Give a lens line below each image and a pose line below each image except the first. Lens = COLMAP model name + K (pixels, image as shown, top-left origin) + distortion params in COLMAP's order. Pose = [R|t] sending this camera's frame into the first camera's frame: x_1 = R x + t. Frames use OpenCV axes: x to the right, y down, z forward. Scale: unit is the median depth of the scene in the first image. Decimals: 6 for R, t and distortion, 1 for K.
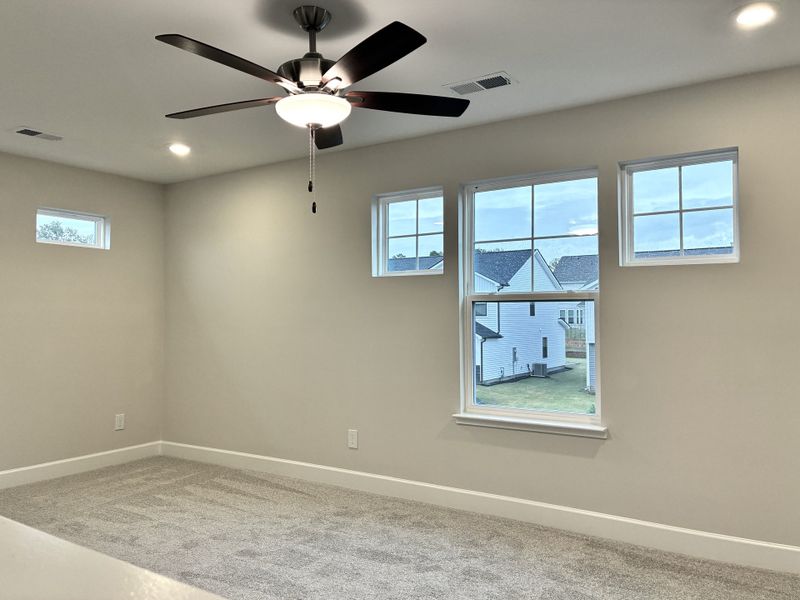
lens RADIAL K [[624.5, 0, 402.6], [0, 624.5, 295.3], [0, 0, 1]] dist [0.025527, -0.011735]
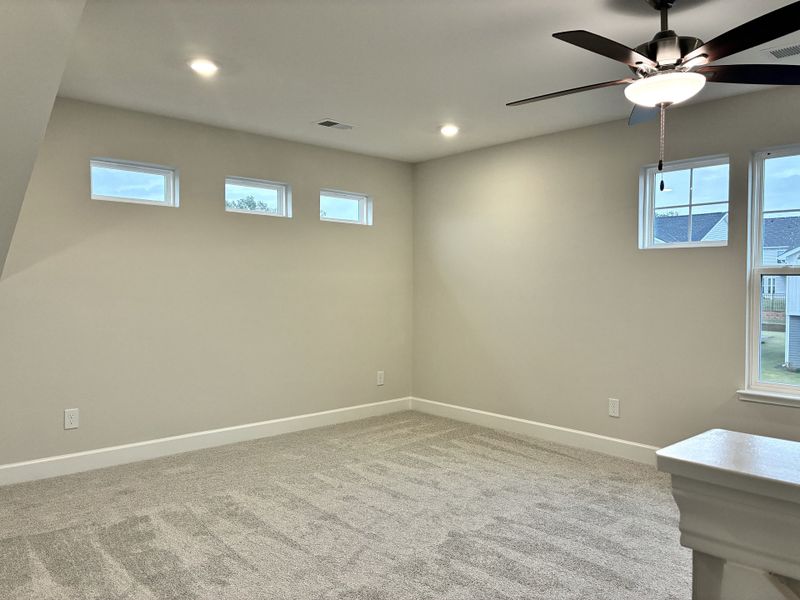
lens RADIAL K [[614.0, 0, 399.7], [0, 614.0, 296.7], [0, 0, 1]] dist [0.030604, -0.005266]
pose [[0.966416, 0.014991, -0.256546, -0.176588], [-0.000409, 0.998385, 0.056801, -0.009512], [0.256983, -0.054789, 0.964862, -0.059132]]
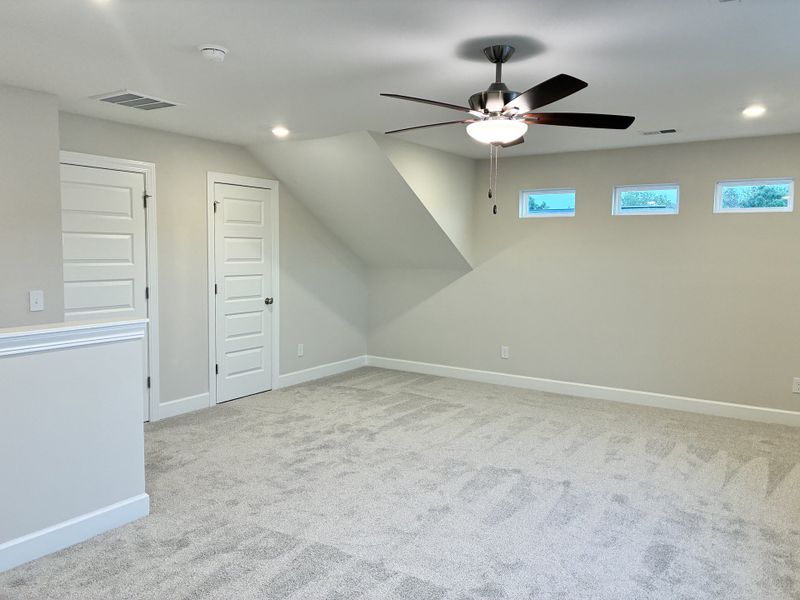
lens RADIAL K [[614.0, 0, 399.7], [0, 614.0, 296.7], [0, 0, 1]] dist [0.030604, -0.005266]
pose [[0.004507, 0.084111, -0.996446, 0.658983], [0.018101, 0.996286, 0.084180, -0.042249], [0.999826, -0.018416, 0.002968, 0.477347]]
